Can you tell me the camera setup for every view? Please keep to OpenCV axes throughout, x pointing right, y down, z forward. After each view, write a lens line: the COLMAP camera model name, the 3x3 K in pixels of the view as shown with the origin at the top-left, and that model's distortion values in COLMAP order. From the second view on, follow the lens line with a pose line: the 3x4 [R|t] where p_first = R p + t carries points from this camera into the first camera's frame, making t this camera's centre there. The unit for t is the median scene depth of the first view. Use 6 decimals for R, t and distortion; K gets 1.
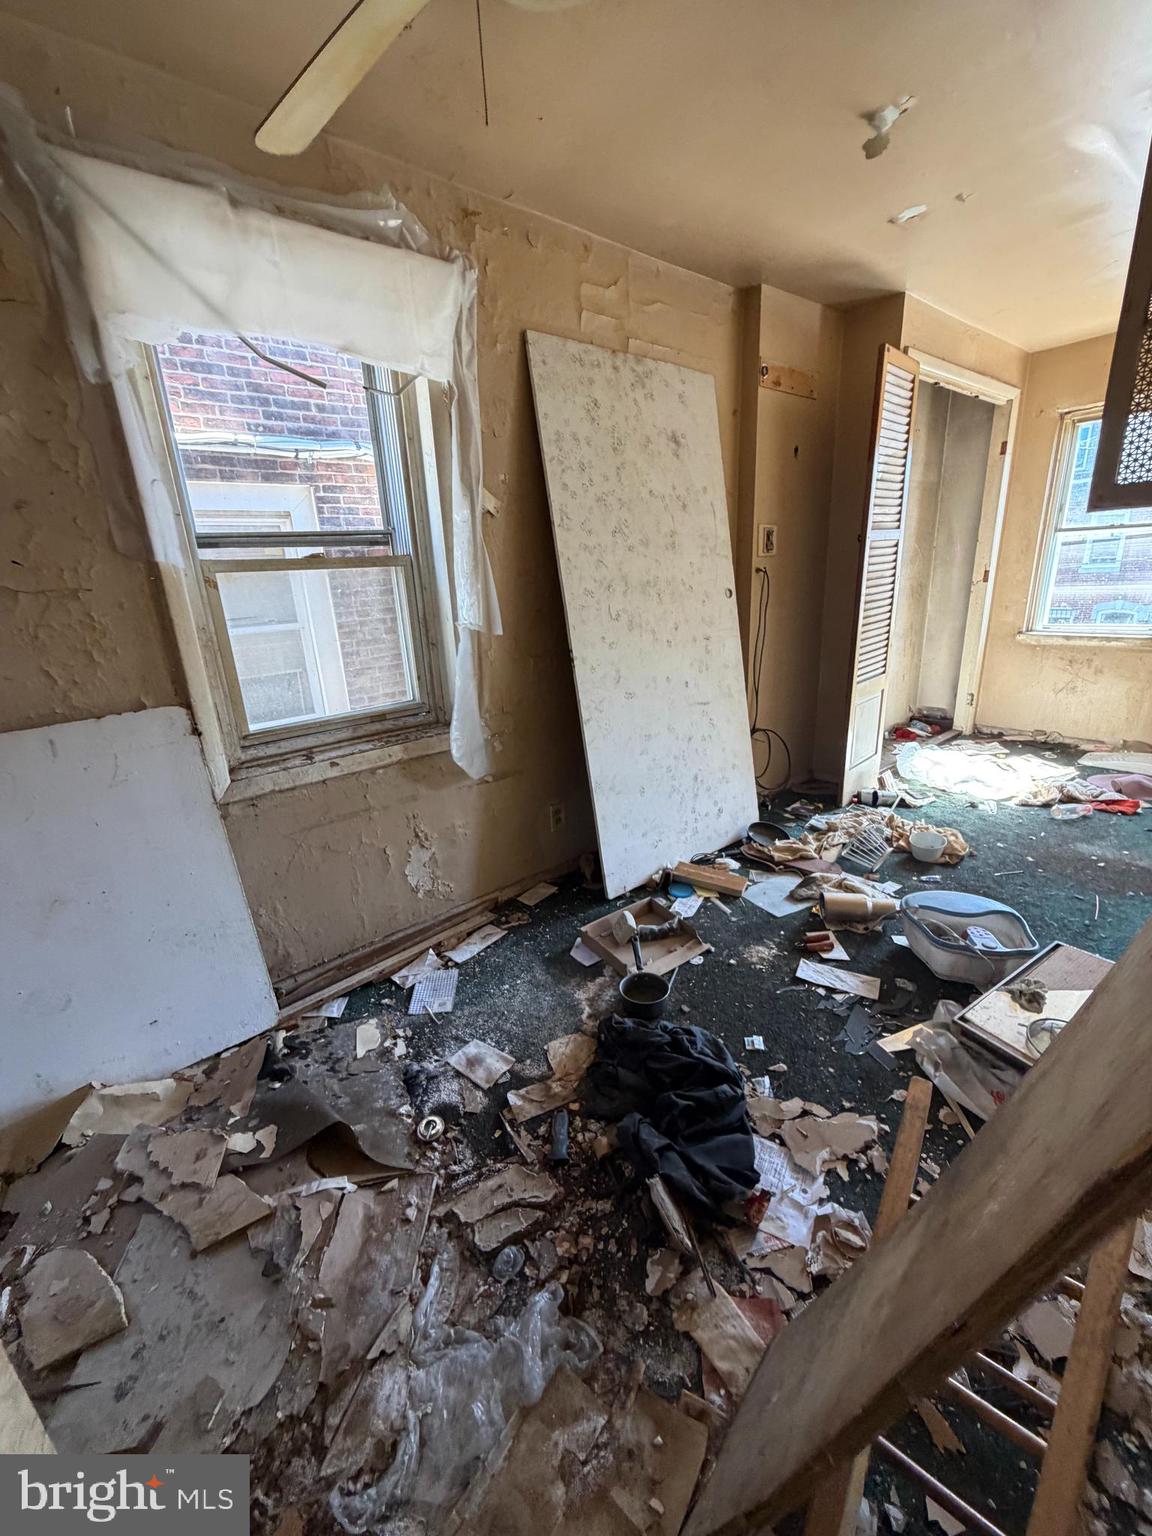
lens RADIAL K [[614.5, 0, 577.5], [0, 614.5, 766.9], [0, 0, 1]] dist [0.001374, -0.000314]
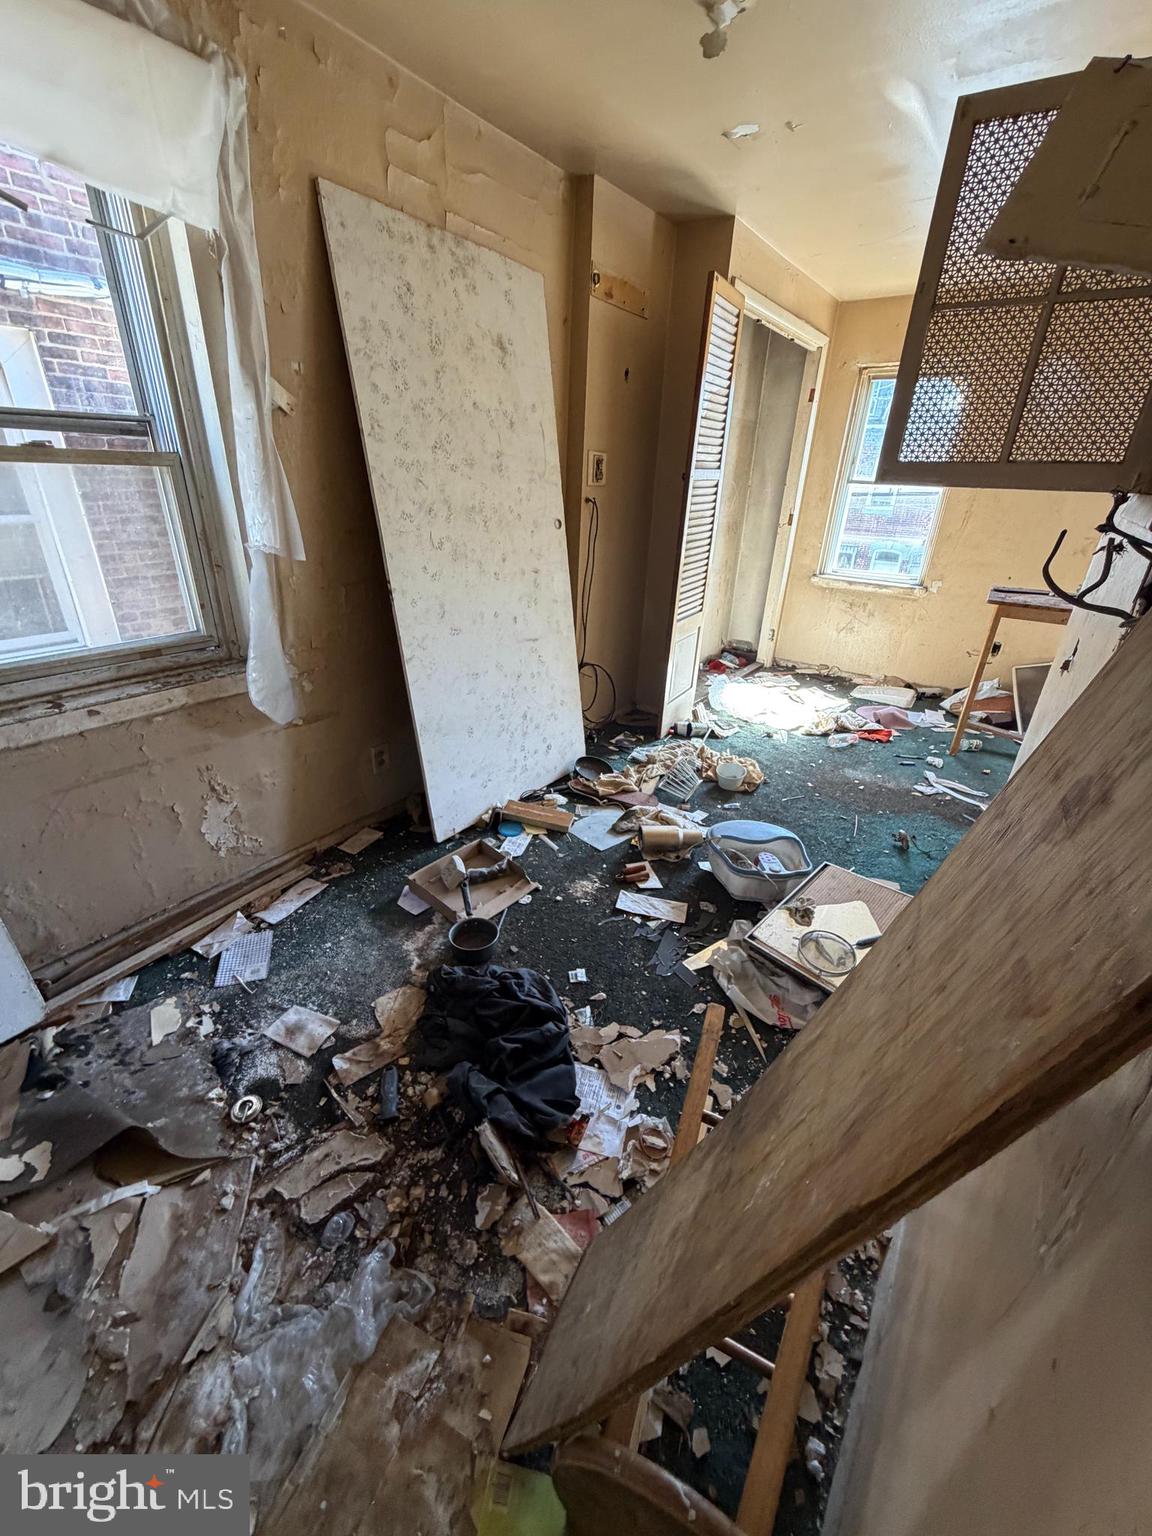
lens RADIAL K [[614.5, 0, 577.2], [0, 614.5, 766.8], [0, 0, 1]] dist [0.001374, -0.000314]
pose [[0.963948, -0.027538, 0.264661, 0.010966], [-0.009093, 0.990640, 0.136196, -0.046050], [-0.265934, -0.133692, 0.954676, 0.021076]]
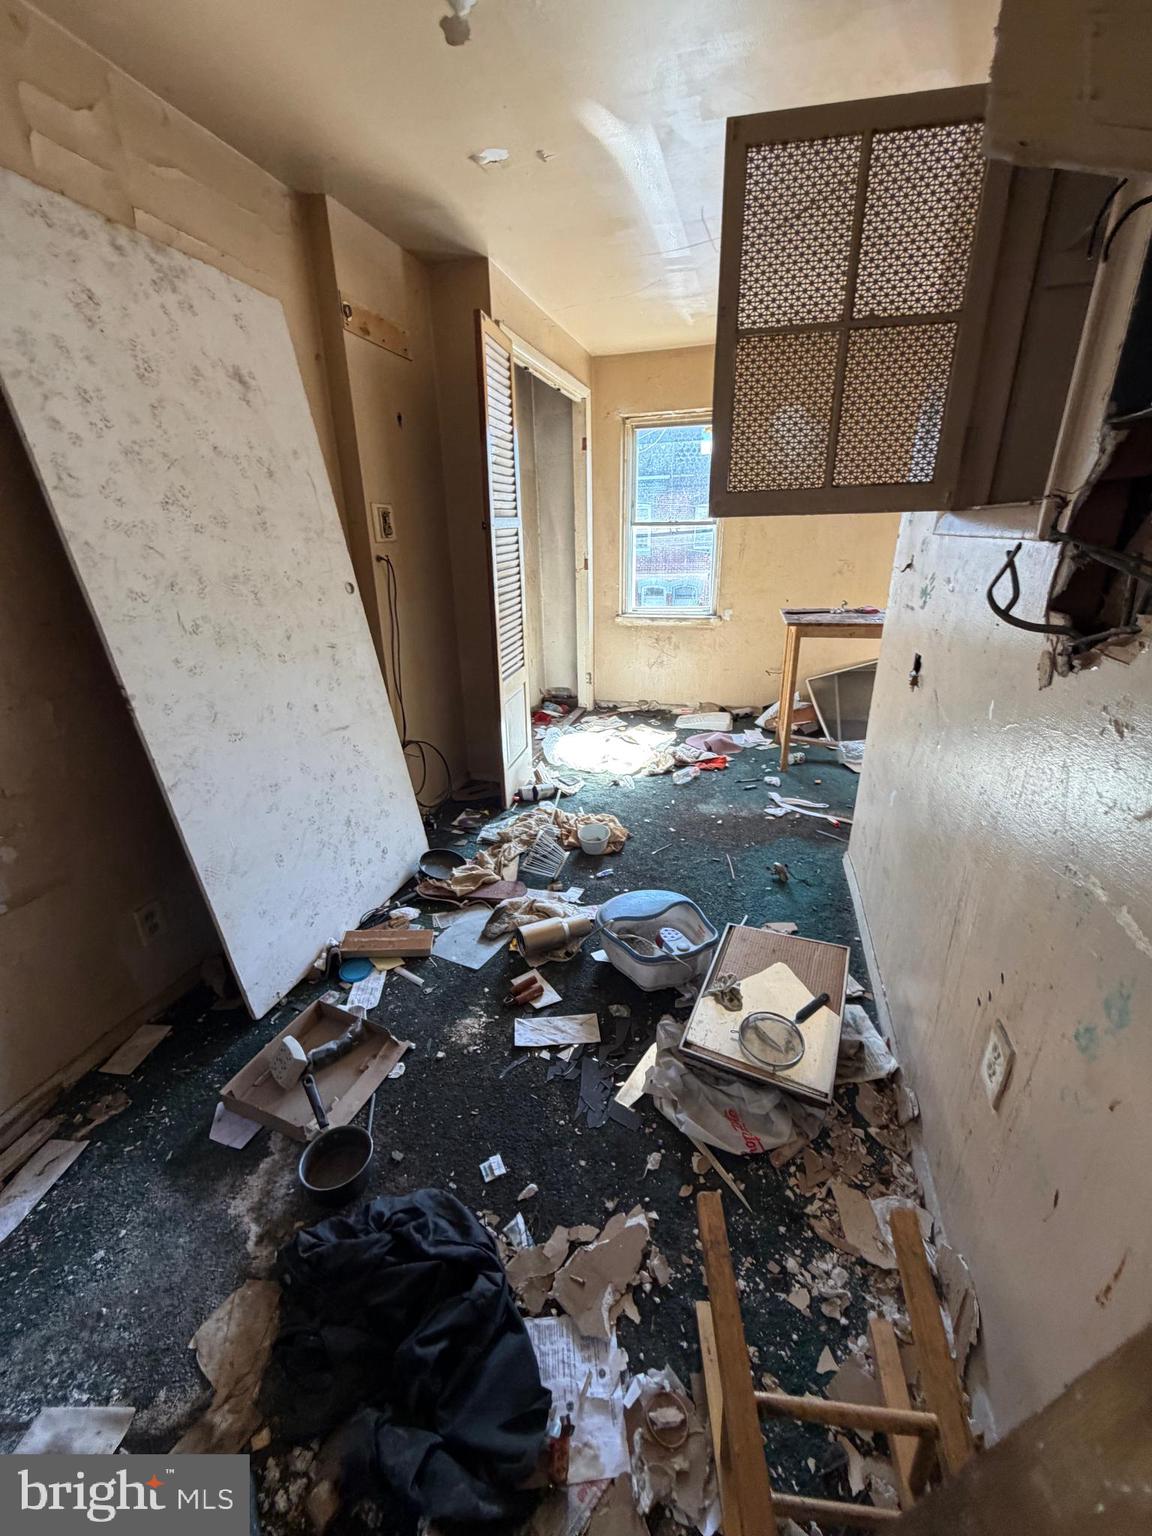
lens RADIAL K [[614.5, 0, 574.3], [0, 614.5, 766.8], [0, 0, 1]] dist [0.001374, -0.000314]
pose [[0.829781, -0.164219, 0.533381, 0.027251], [0.144224, 0.986361, 0.079315, -0.093119], [-0.539131, 0.011112, 0.842149, 0.209341]]
